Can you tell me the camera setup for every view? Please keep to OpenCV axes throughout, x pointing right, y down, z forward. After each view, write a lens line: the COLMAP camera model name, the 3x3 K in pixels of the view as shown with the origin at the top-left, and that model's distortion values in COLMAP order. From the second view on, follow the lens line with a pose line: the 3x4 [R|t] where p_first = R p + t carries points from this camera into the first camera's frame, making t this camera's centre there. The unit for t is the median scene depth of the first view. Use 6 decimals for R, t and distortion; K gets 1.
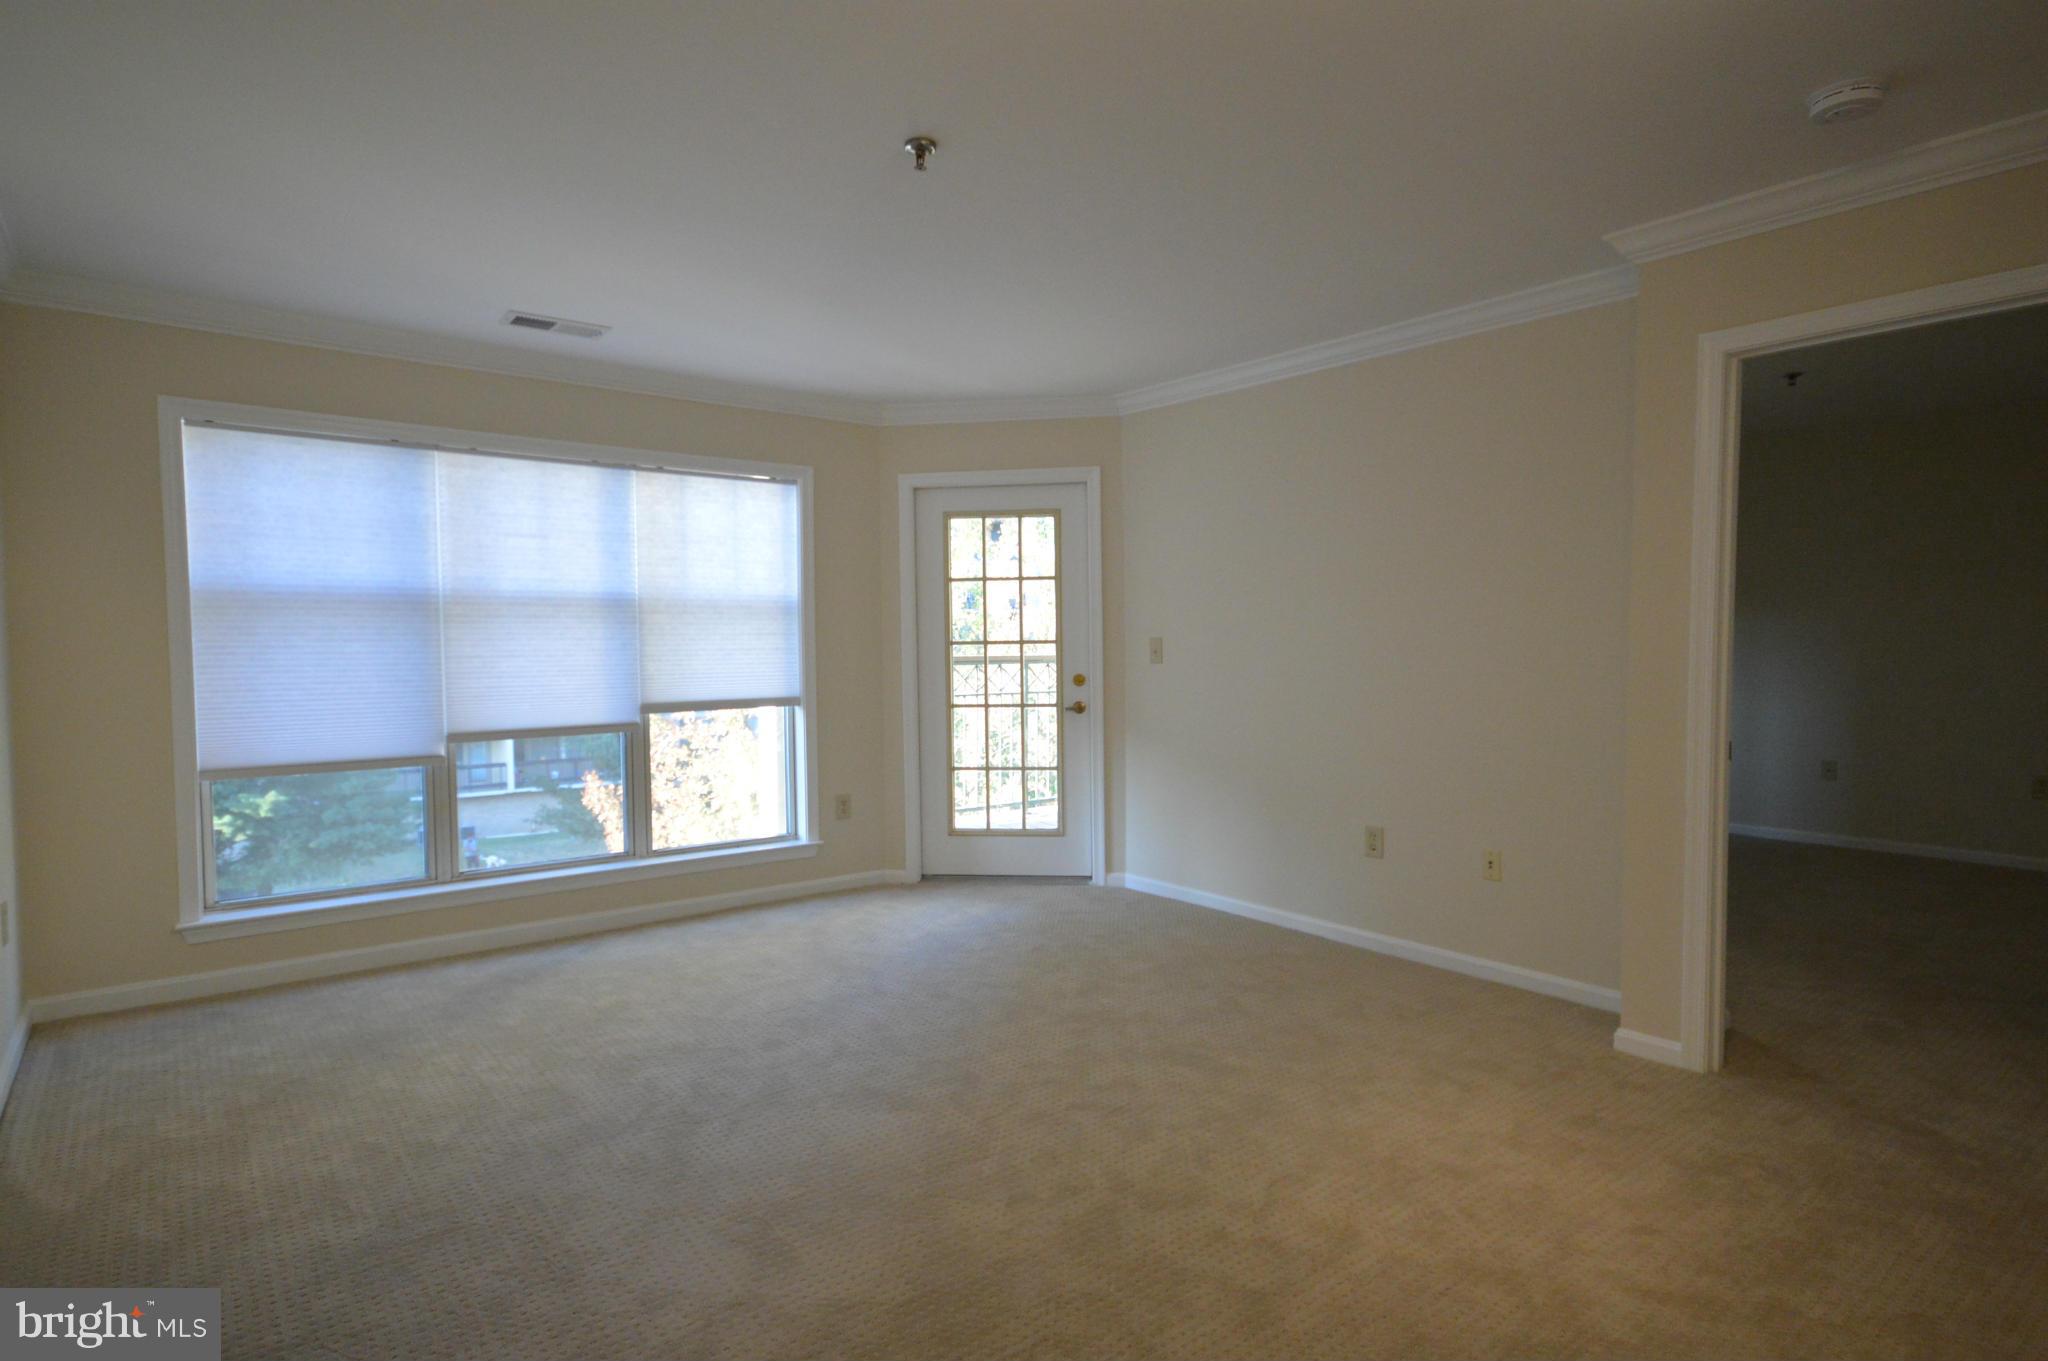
lens RADIAL K [[1078.2, 0, 1013.7], [0, 1078.2, 688.2], [0, 0, 1]] dist [0.014882, 0.000914]
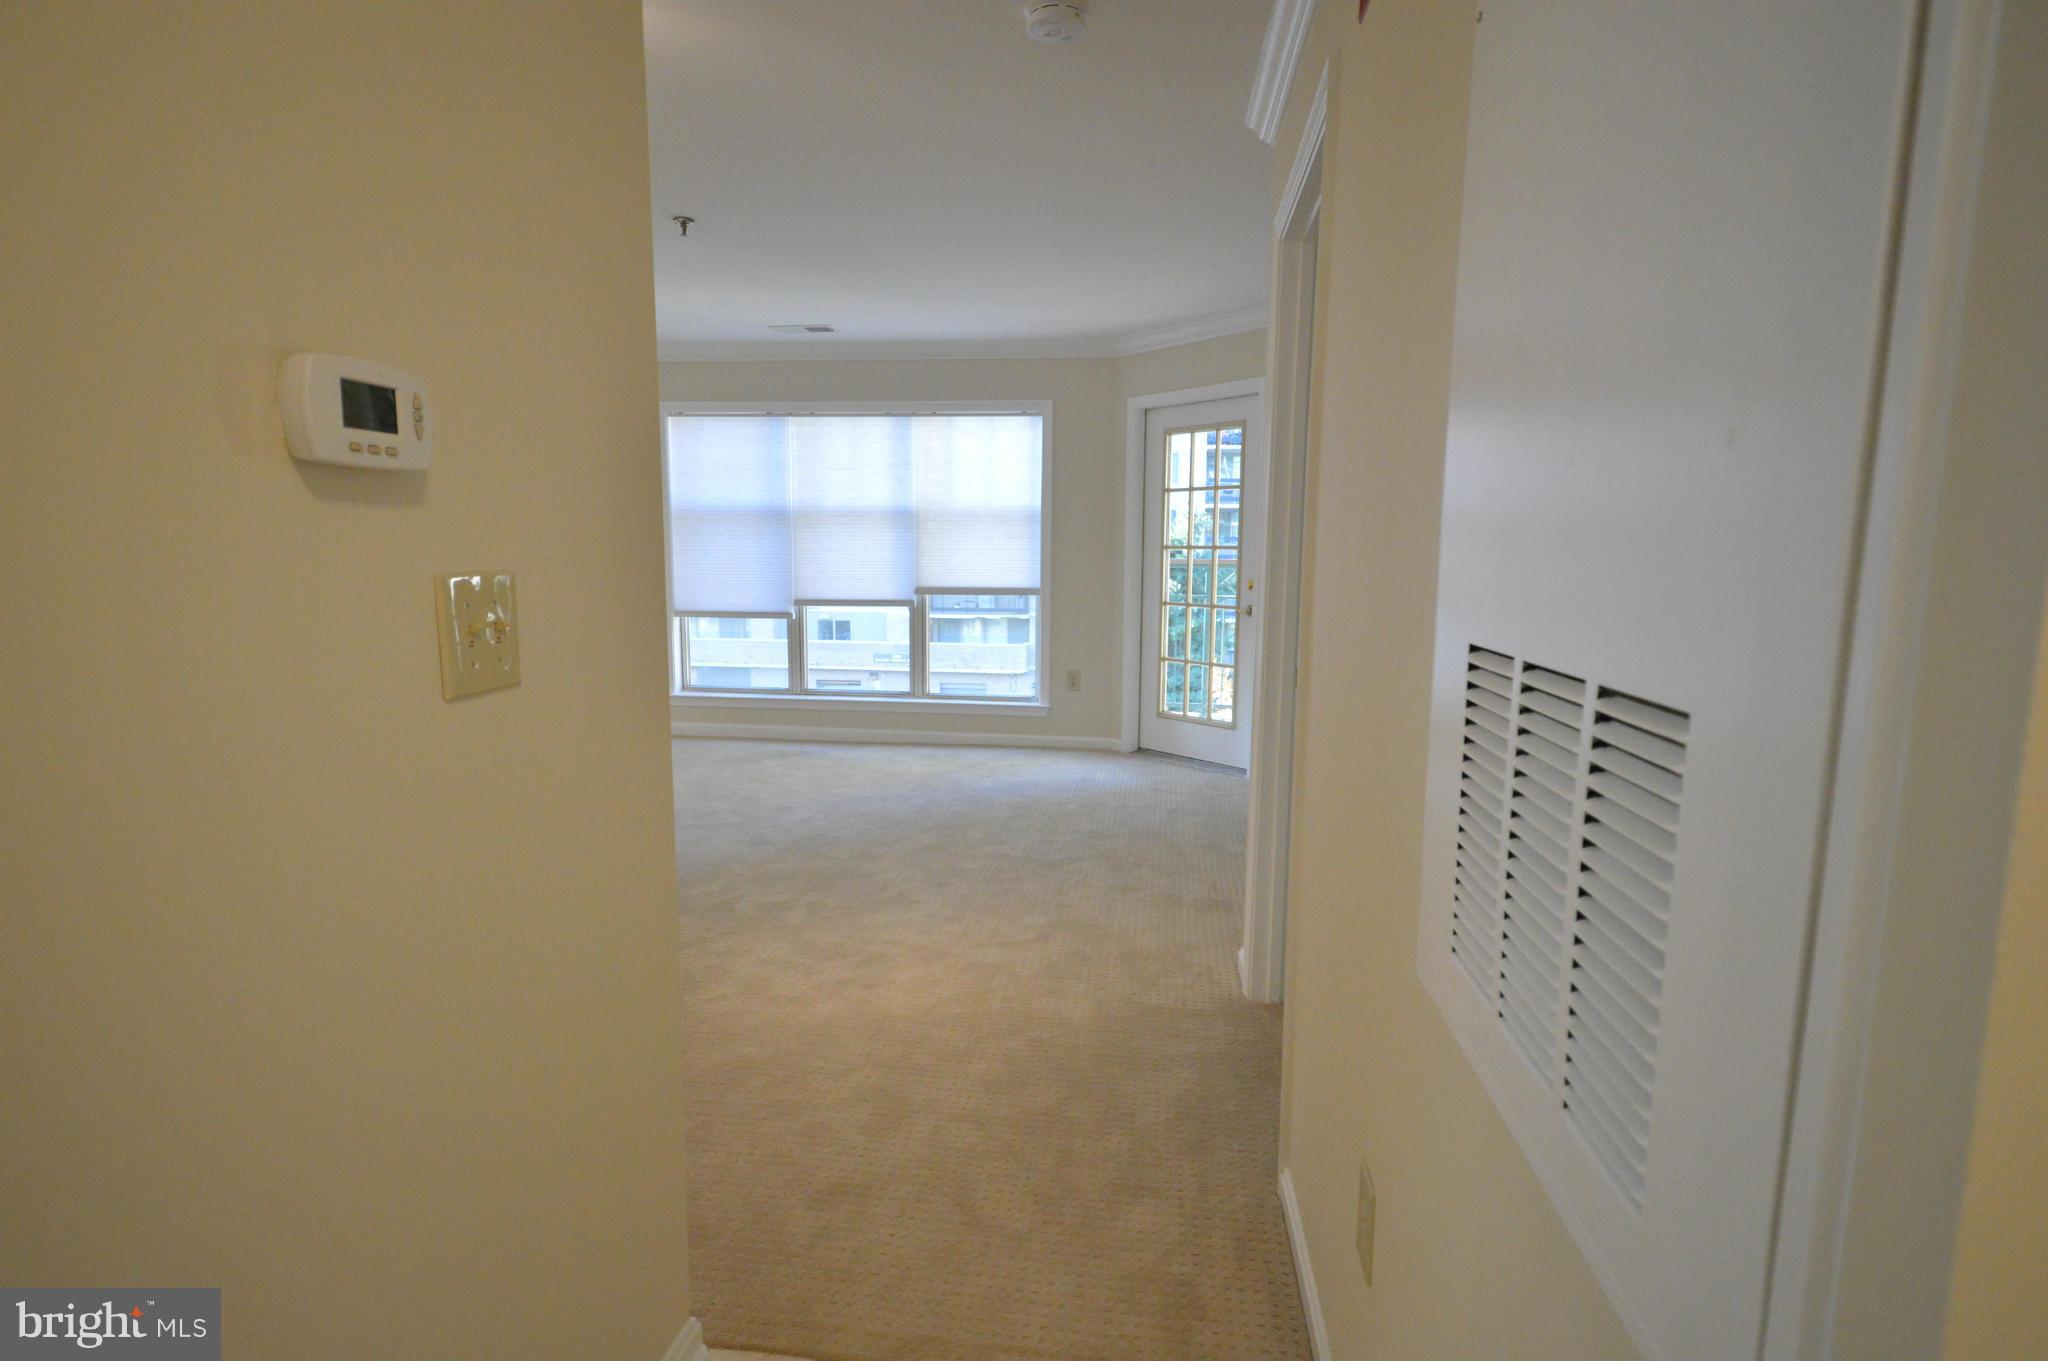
lens RADIAL K [[1057.3, 0, 1027.3], [0, 1057.3, 696.4], [0, 0, 1]] dist [-0.002197, 0.000287]
pose [[0.709233, 0.116903, -0.695214, 0.669152], [-0.044256, 0.991593, 0.121591, -0.016430], [0.703583, -0.055469, 0.708445, 0.115283]]
